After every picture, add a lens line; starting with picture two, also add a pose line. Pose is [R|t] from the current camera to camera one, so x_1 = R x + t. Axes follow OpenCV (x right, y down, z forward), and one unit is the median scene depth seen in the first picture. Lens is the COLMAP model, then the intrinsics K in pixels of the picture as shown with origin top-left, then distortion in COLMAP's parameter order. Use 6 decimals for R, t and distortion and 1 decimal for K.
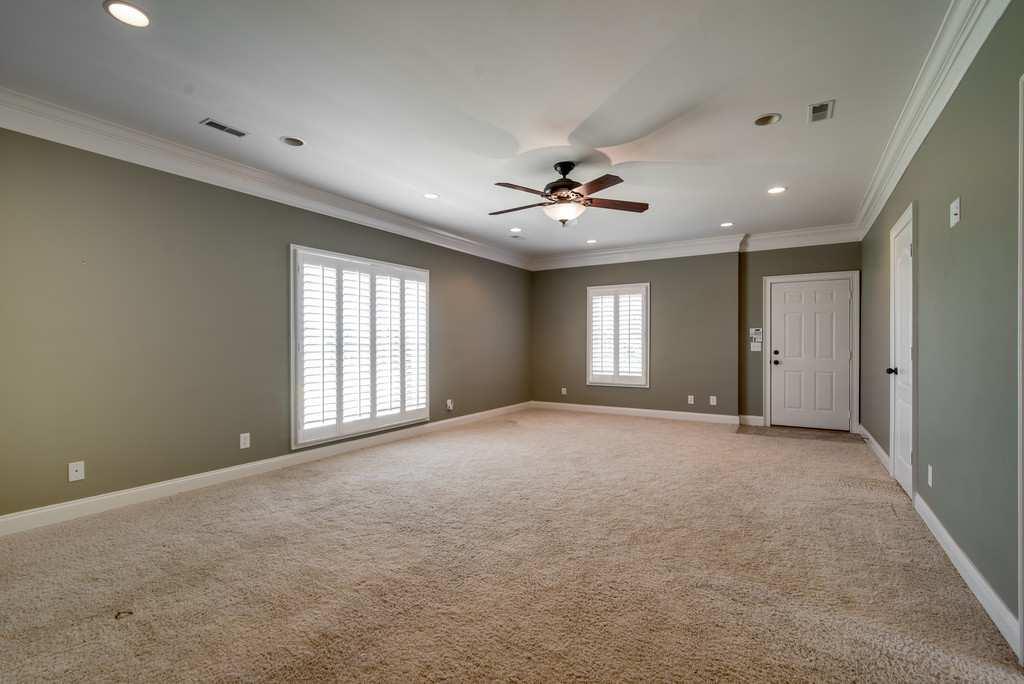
lens RADIAL K [[465.3, 0, 515.3], [0, 465.3, 344.5], [0, 0, 1]] dist [-0.002254, 0.000321]
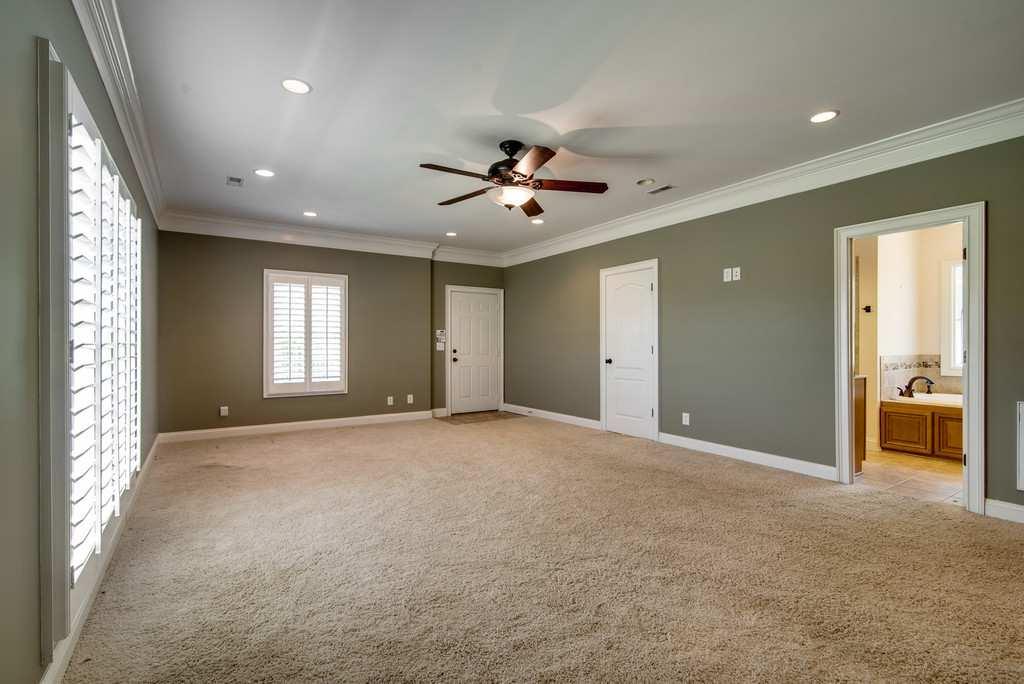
lens RADIAL K [[465.3, 0, 507.7], [0, 465.3, 340.2], [0, 0, 1]] dist [-0.002254, 0.000321]
pose [[0.424269, 0.008212, 0.905499, -0.426630], [0.001912, 0.999949, -0.009965, 0.001258], [-0.905534, 0.005959, 0.424232, 0.376582]]
